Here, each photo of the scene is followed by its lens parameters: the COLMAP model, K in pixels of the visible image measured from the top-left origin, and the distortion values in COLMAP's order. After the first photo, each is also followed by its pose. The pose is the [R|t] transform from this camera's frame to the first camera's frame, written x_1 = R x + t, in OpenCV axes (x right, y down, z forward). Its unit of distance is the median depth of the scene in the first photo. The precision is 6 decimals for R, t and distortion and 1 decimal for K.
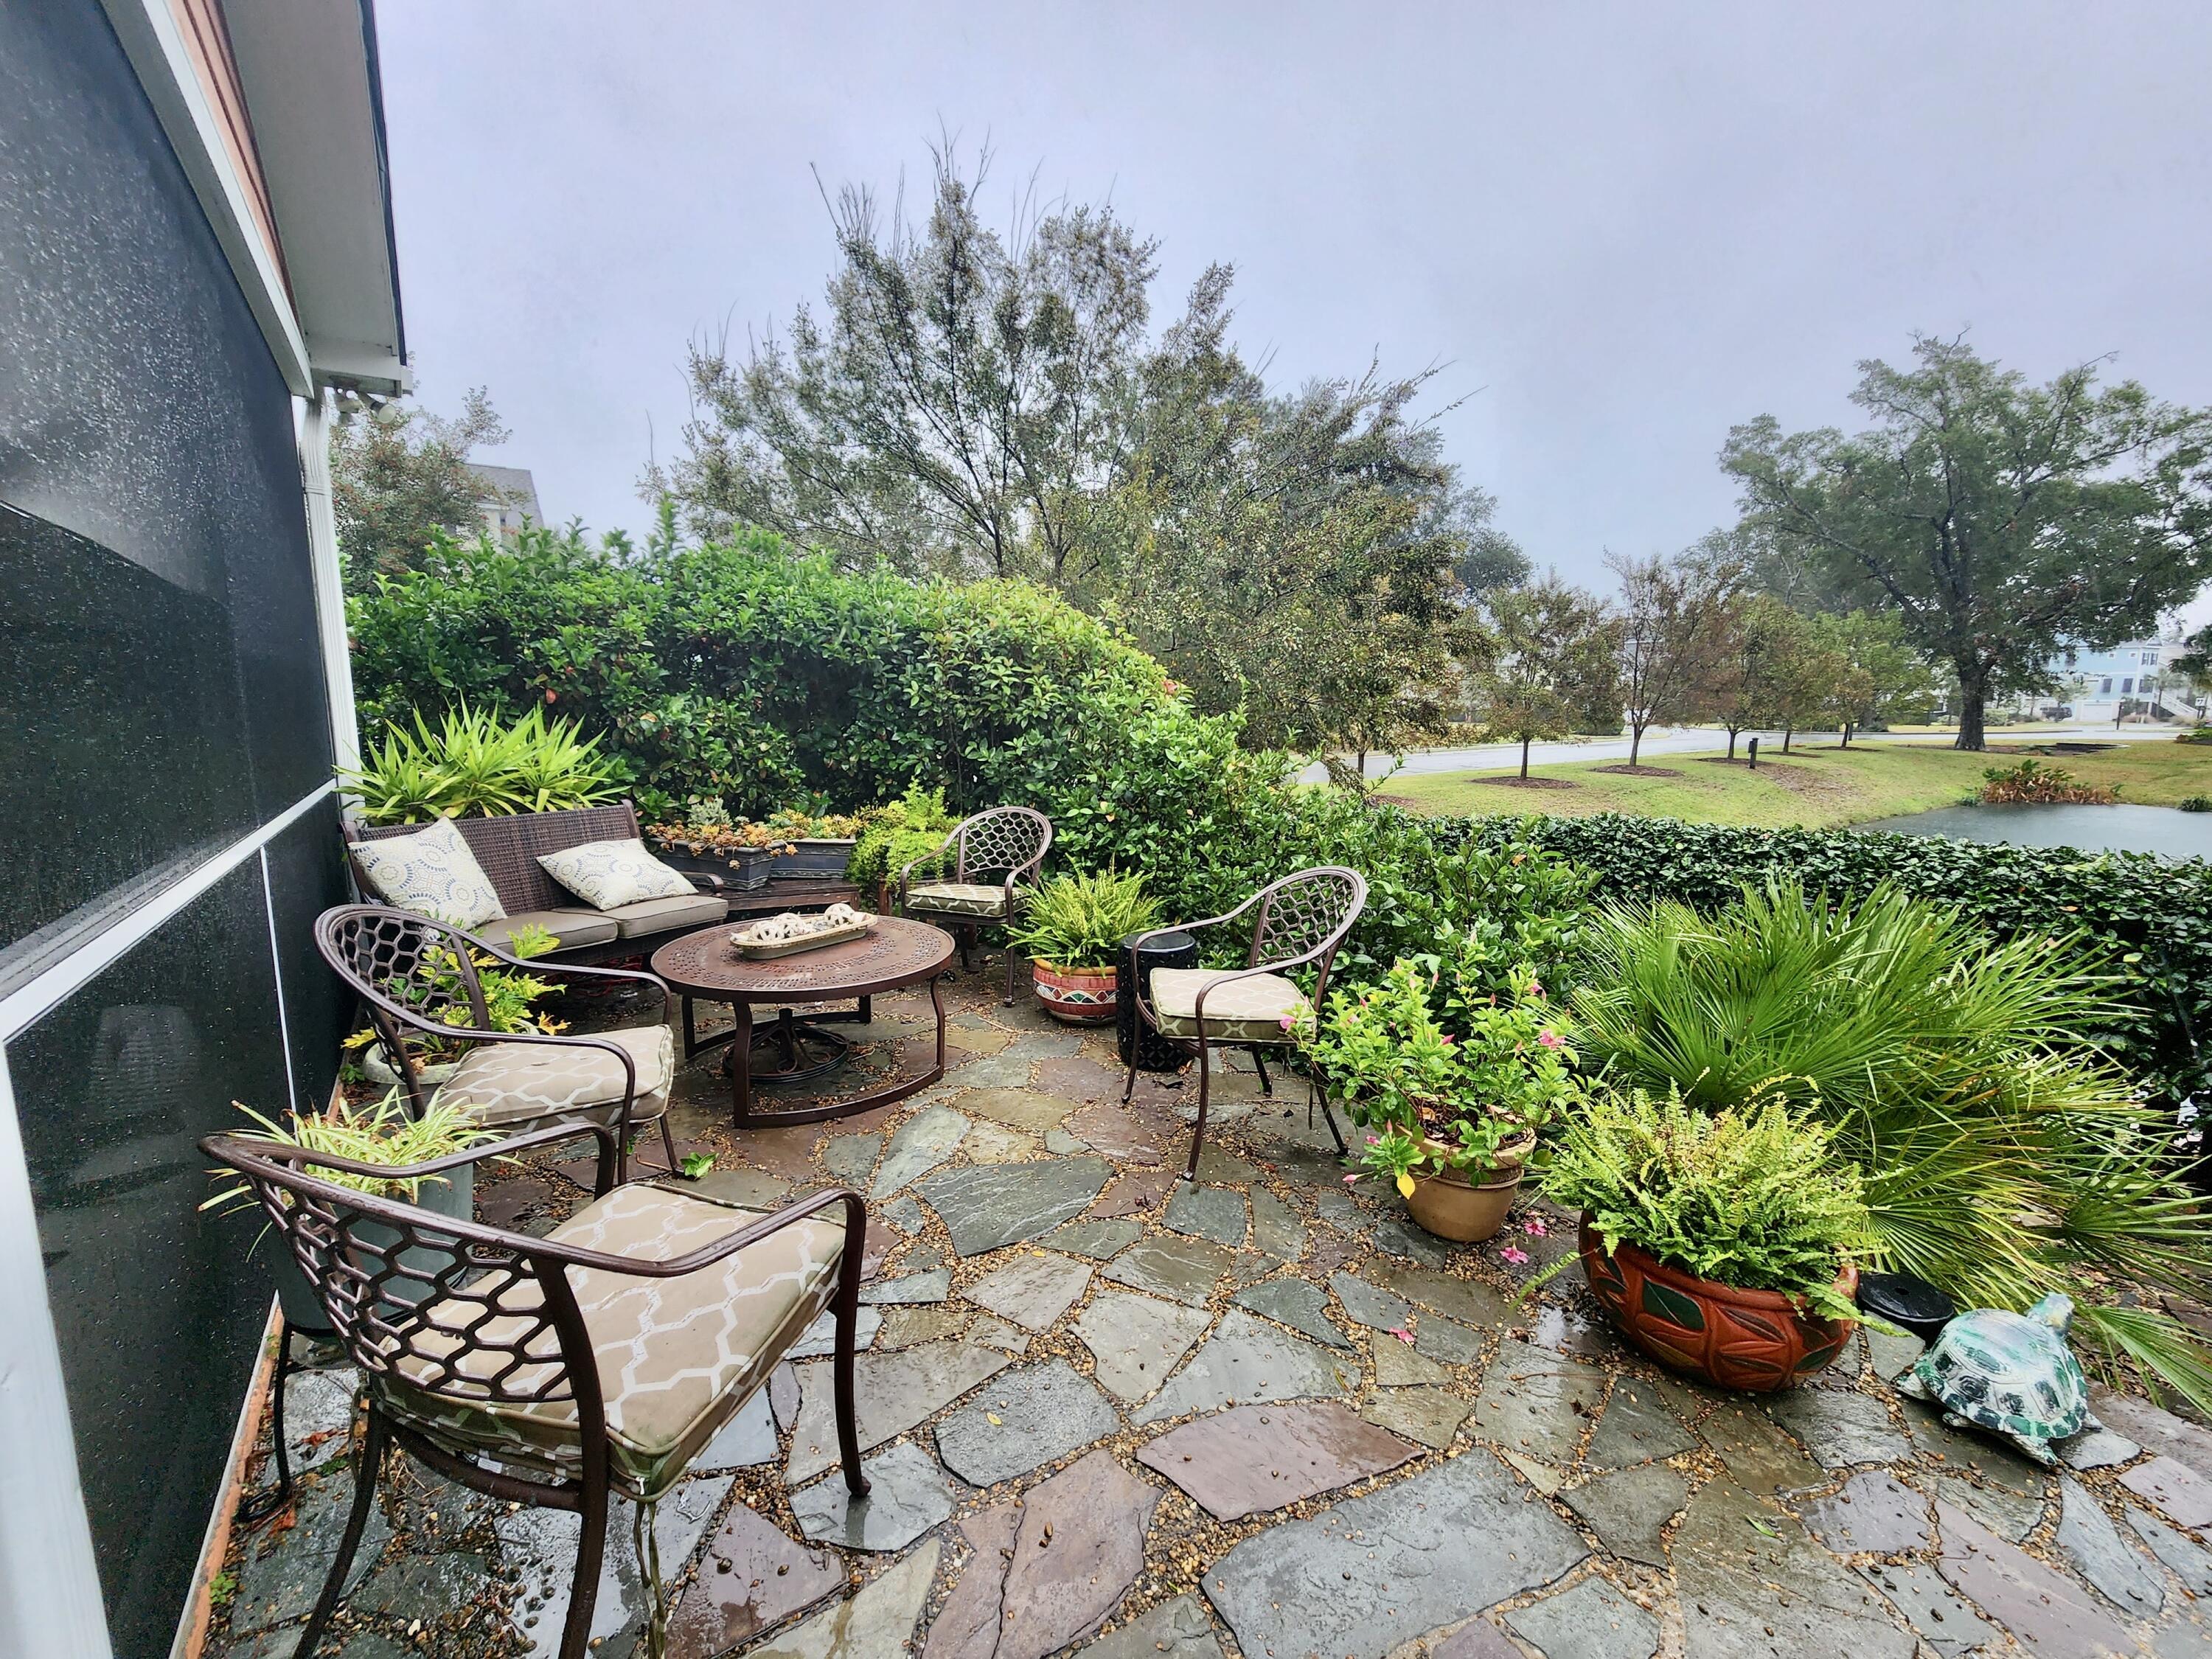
lens RADIAL K [[897.9, 0, 1106.2], [0, 897.9, 866.3], [0, 0, 1]] dist [-0.004210, -0.000723]
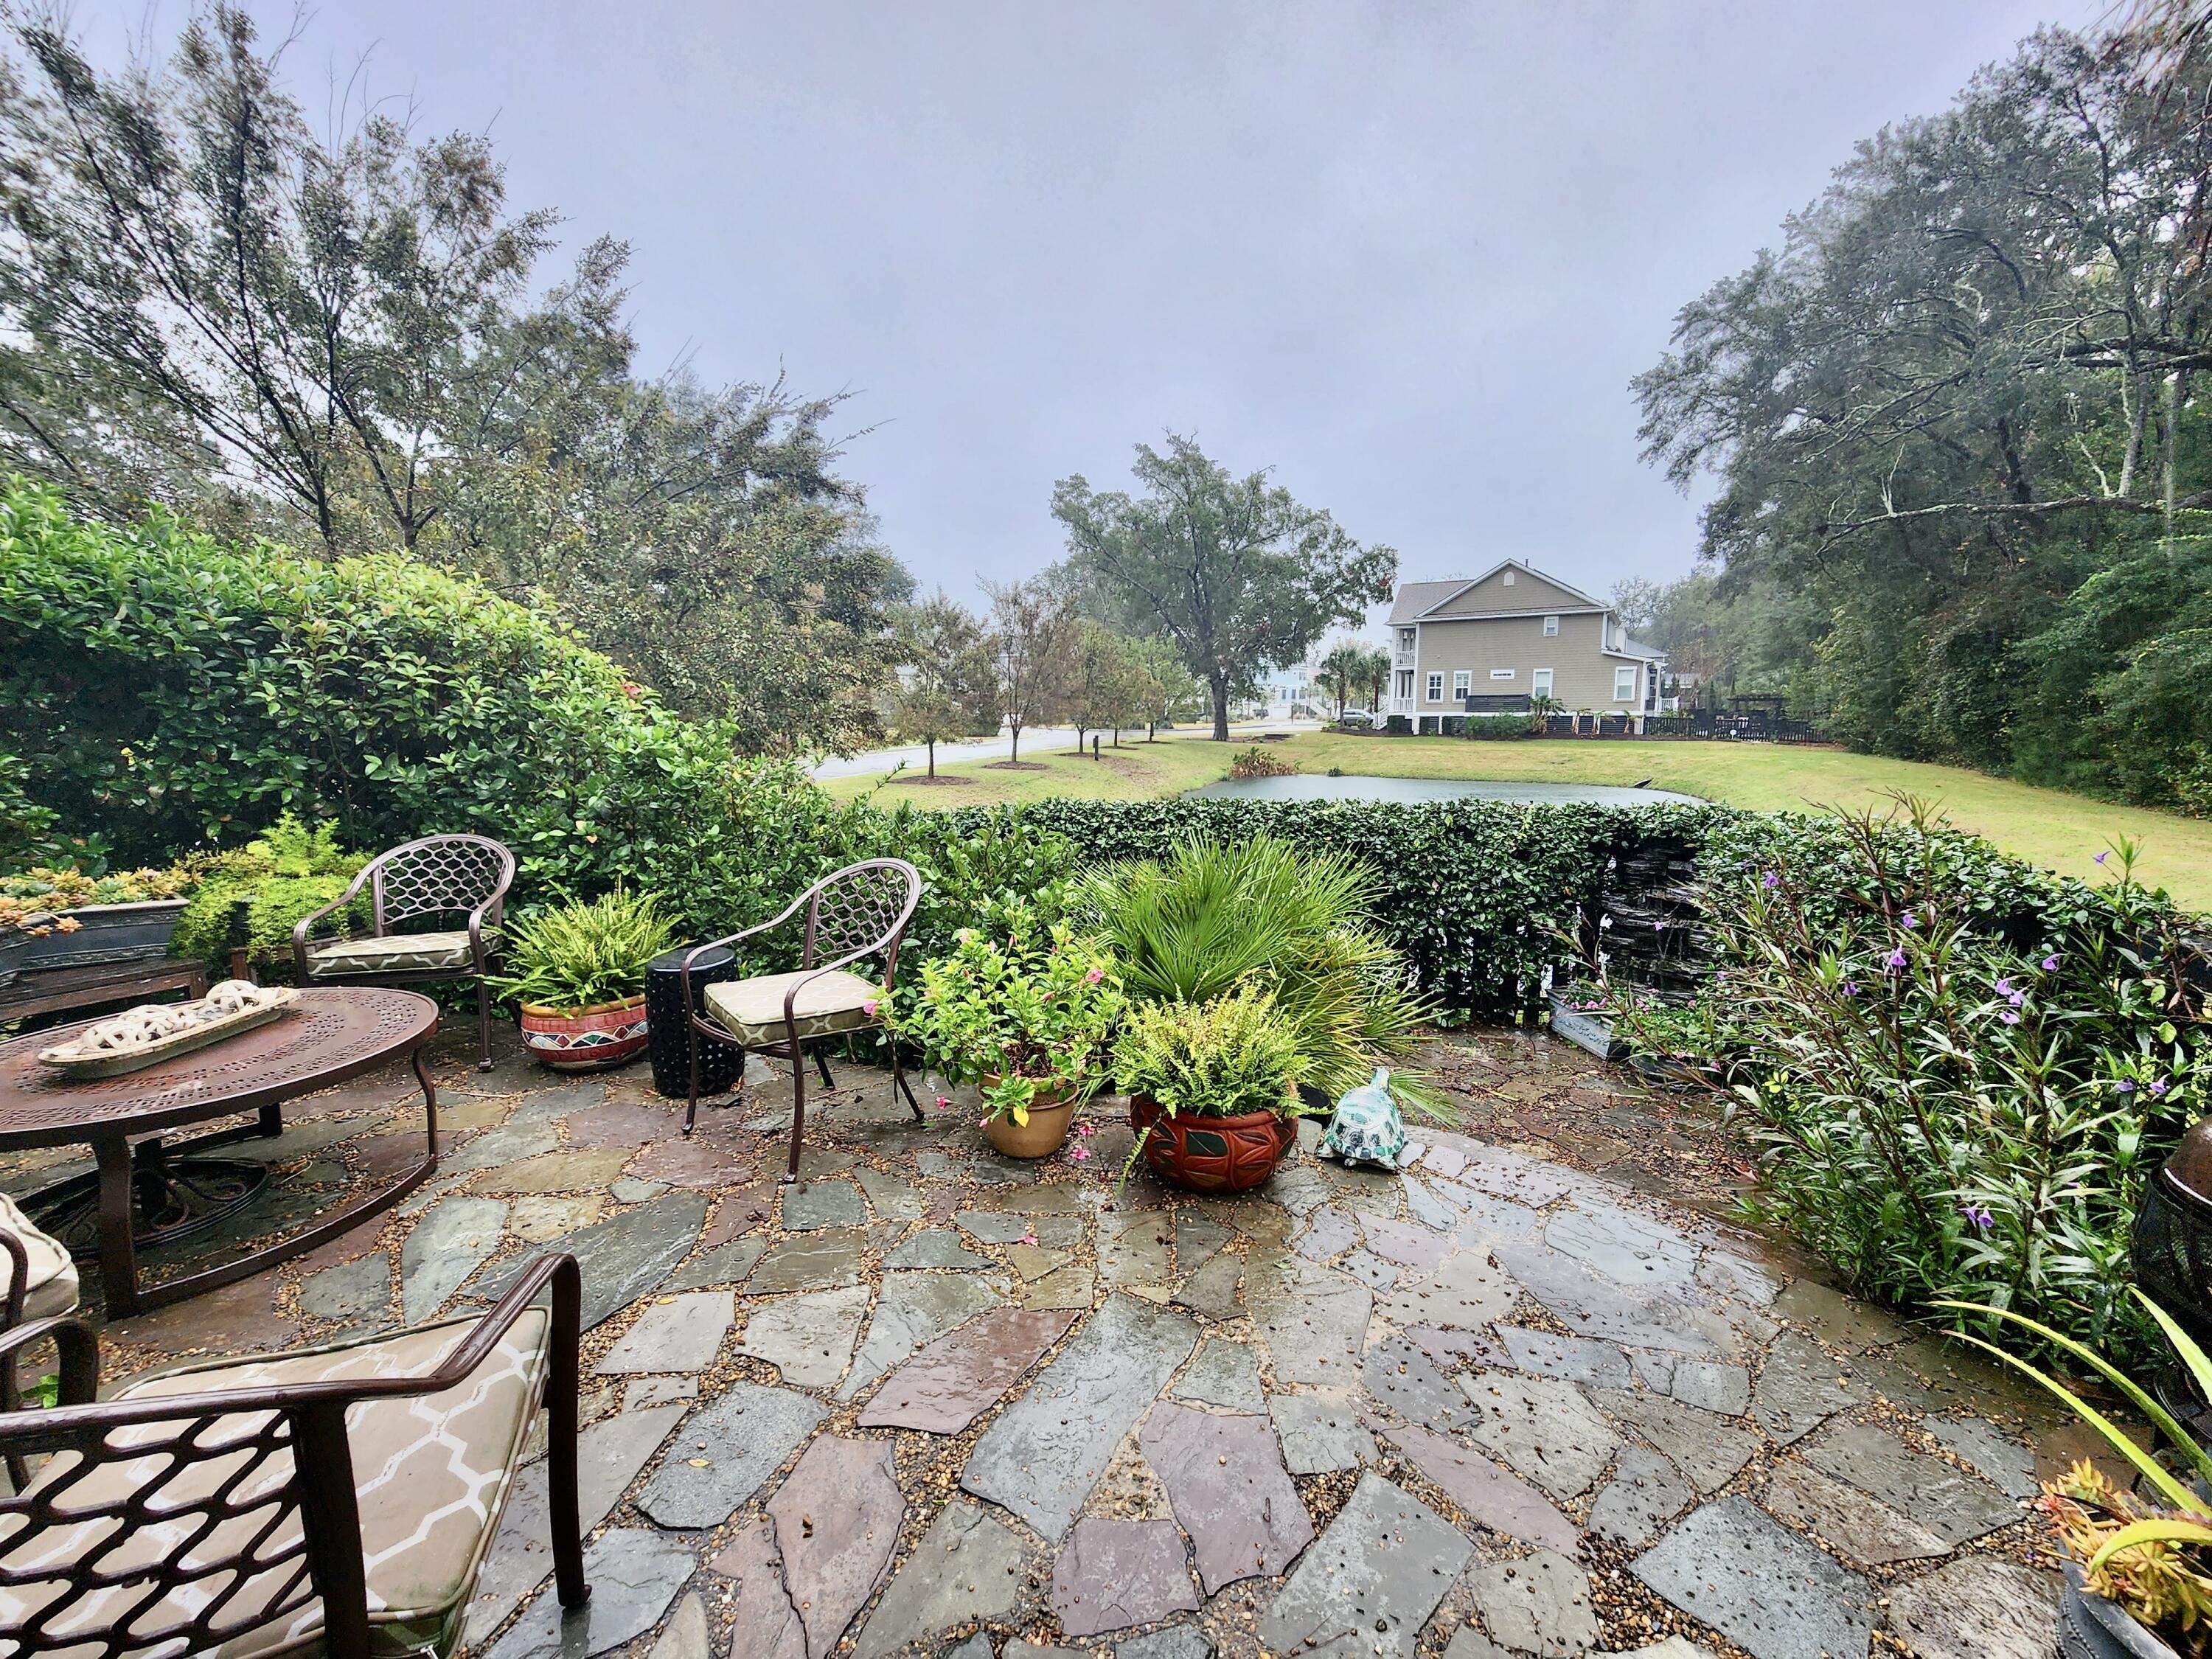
lens RADIAL K [[887.5, 0, 1097.1], [0, 887.5, 879.0], [0, 0, 1]] dist [-0.000588, -0.000295]
pose [[0.807507, -0.116032, 0.578333, -0.103099], [0.110944, 0.992839, 0.044288, 0.003765], [-0.579331, 0.028400, 0.814598, -0.010137]]
